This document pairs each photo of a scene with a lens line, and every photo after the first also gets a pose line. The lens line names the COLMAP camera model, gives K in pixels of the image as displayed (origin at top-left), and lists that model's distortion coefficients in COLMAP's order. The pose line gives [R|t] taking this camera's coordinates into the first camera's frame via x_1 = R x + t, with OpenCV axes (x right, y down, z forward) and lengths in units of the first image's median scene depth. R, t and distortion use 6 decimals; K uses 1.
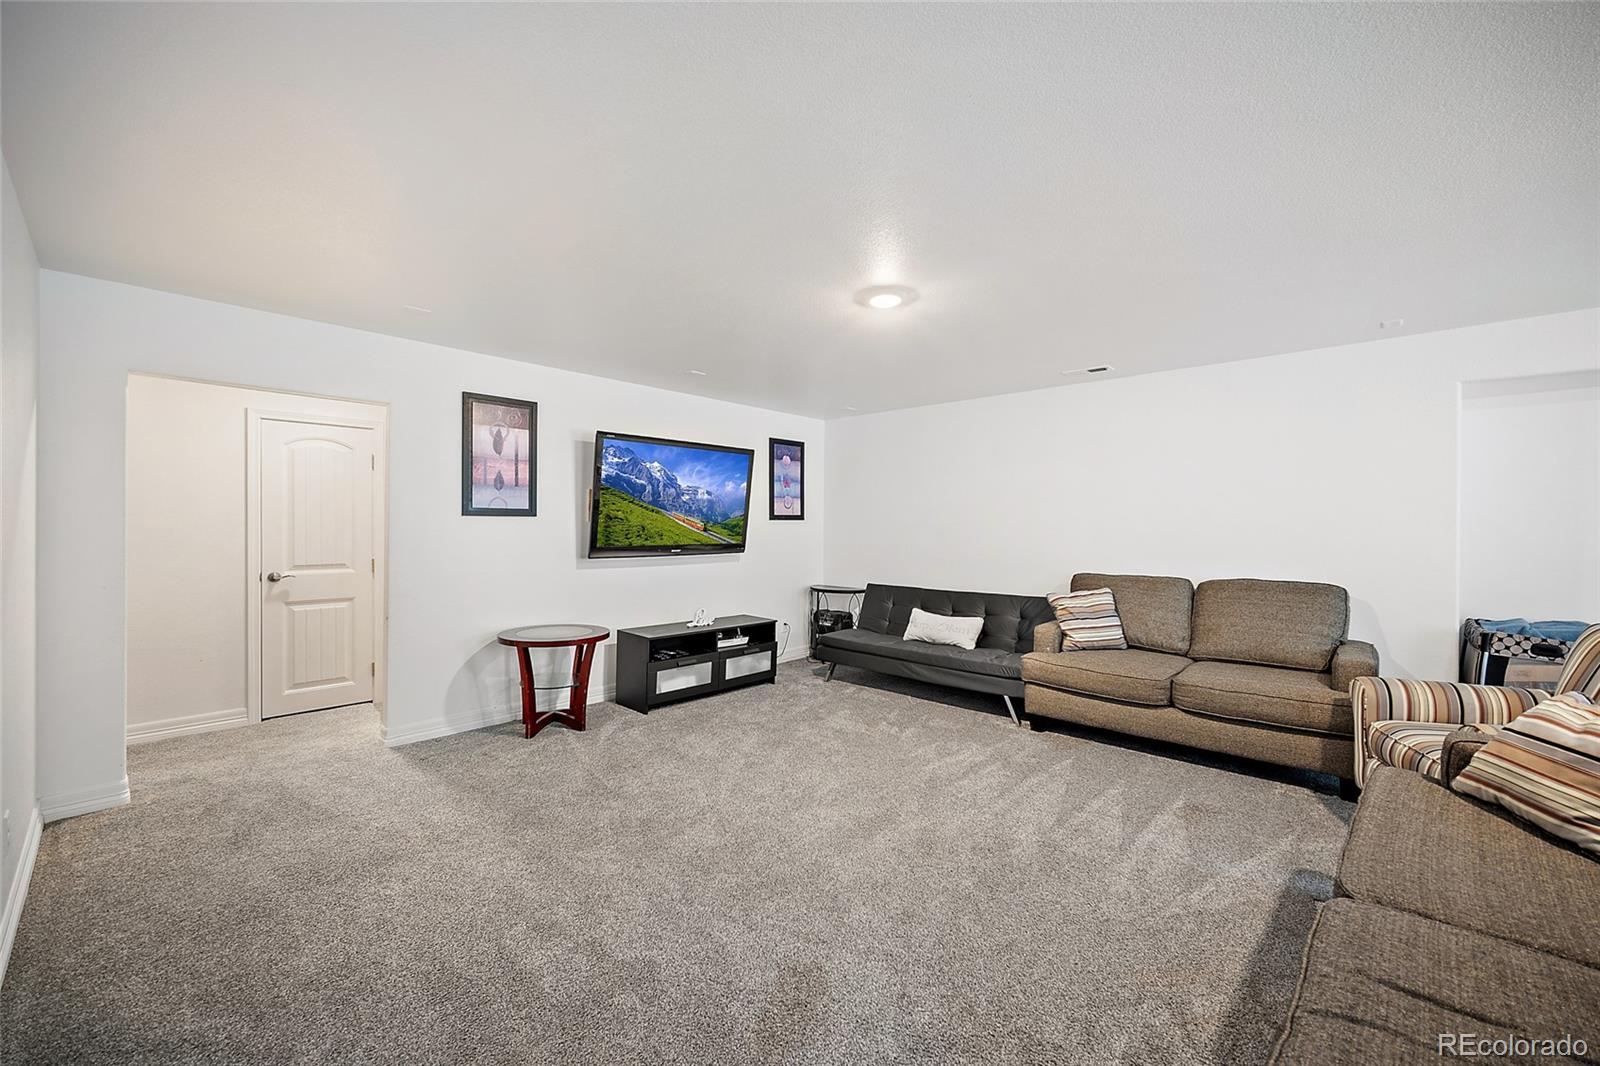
lens RADIAL K [[646.2, 0, 825.8], [0, 646.2, 529.2], [0, 0, 1]] dist [-0.000331, -0.000343]
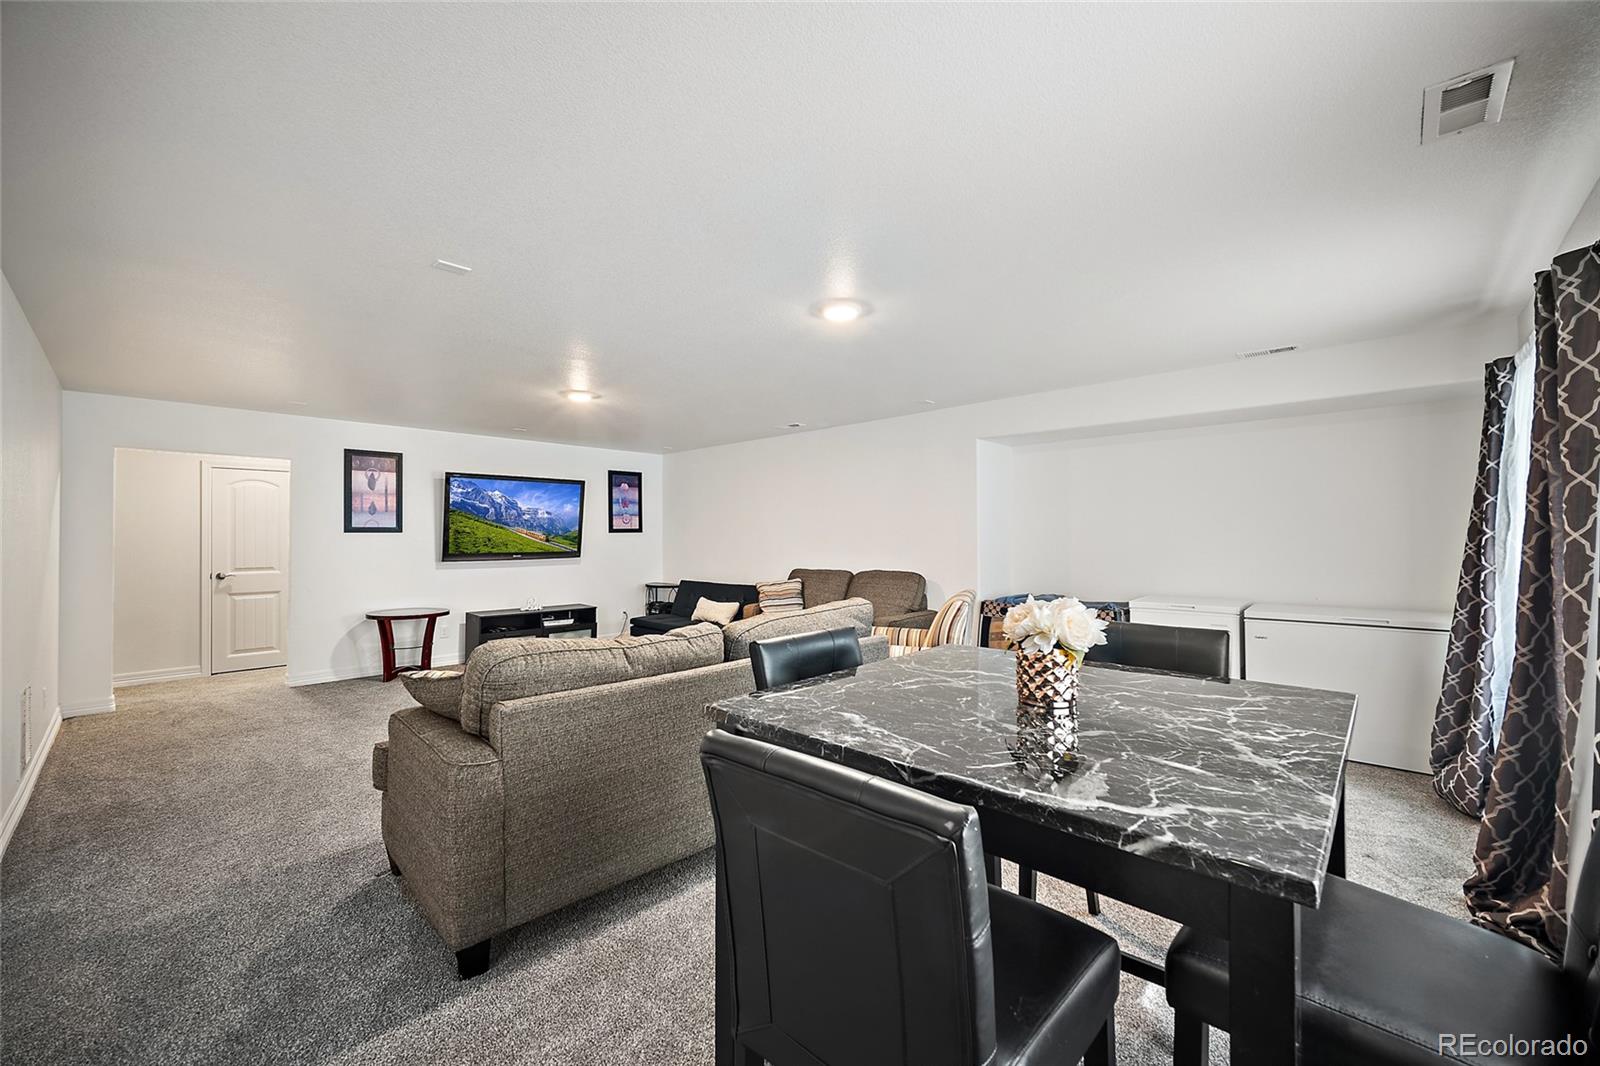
lens RADIAL K [[627.4, 0, 807.3], [0, 627.4, 530.4], [0, 0, 1]] dist [-0.000891, 0.000006]
pose [[0.999877, -0.010559, -0.011559, 0.470425], [0.010391, 0.999842, -0.014448, 0.005246], [0.011710, 0.014326, 0.999829, -0.385920]]
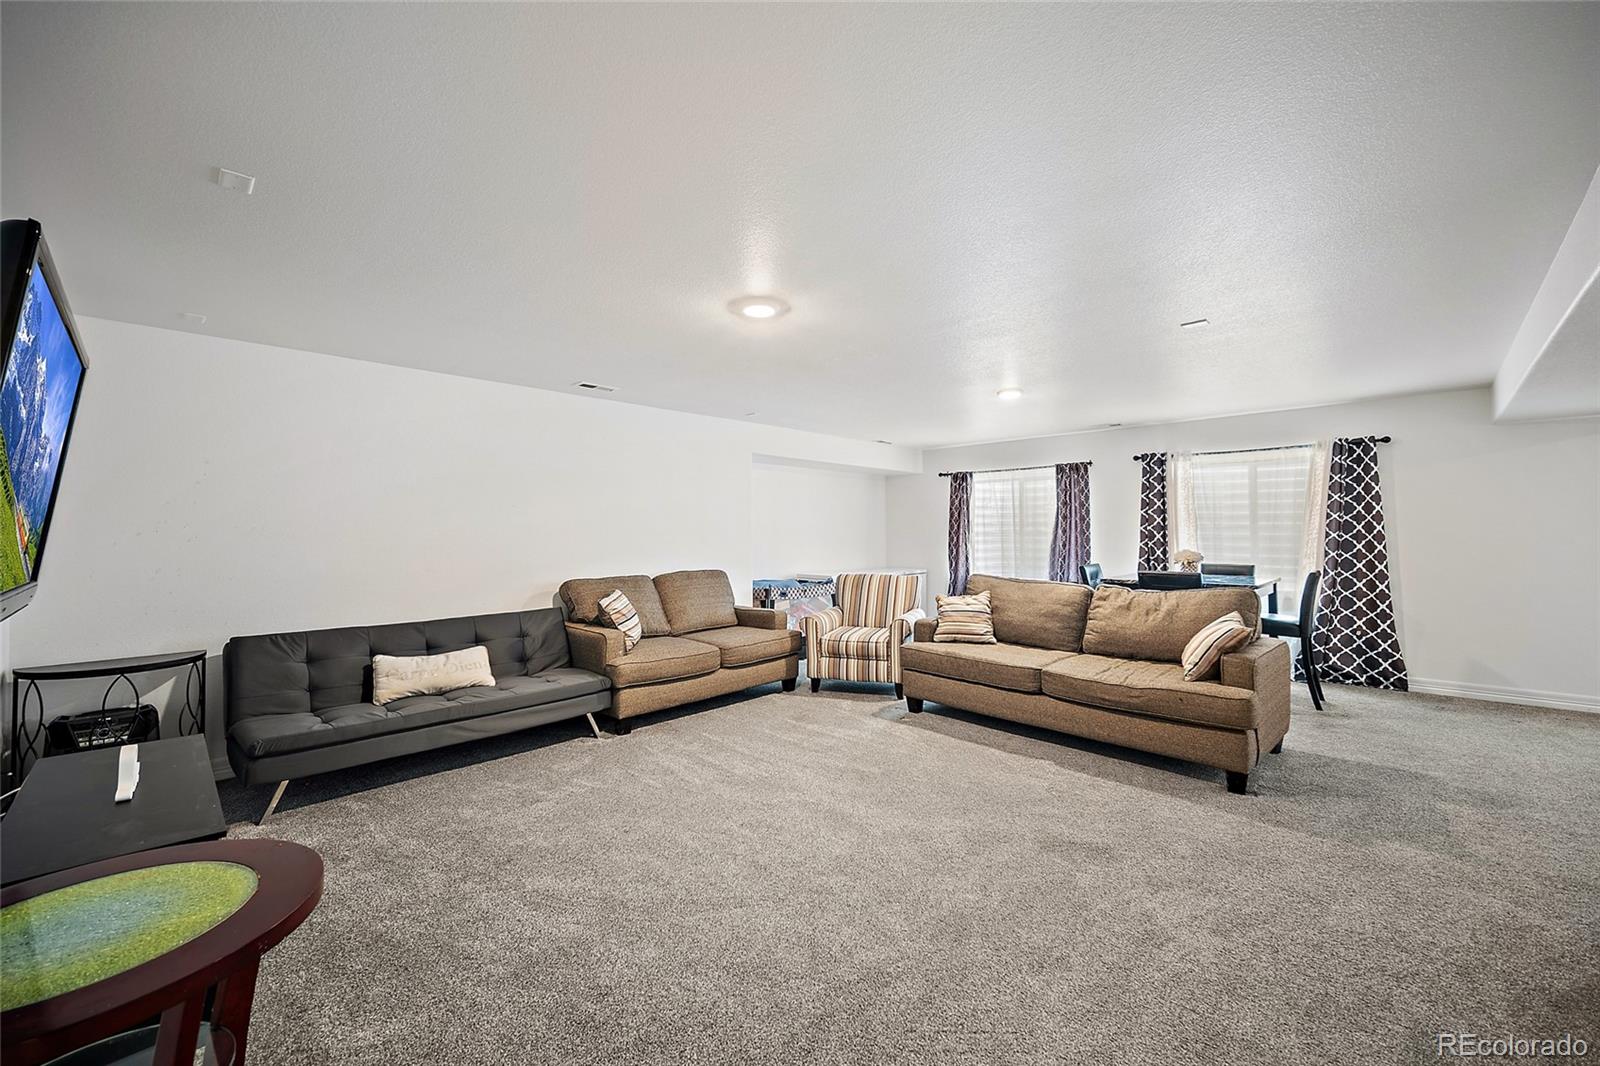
lens RADIAL K [[631.9, 0, 806.9], [0, 631.9, 531.8], [0, 0, 1]] dist [-0.012449, 0.003741]
pose [[0.025129, 0.000835, 0.999684, -0.612430], [0.011516, 0.999933, -0.001125, -0.001913], [-0.999618, 0.011540, 0.025118, 0.634172]]
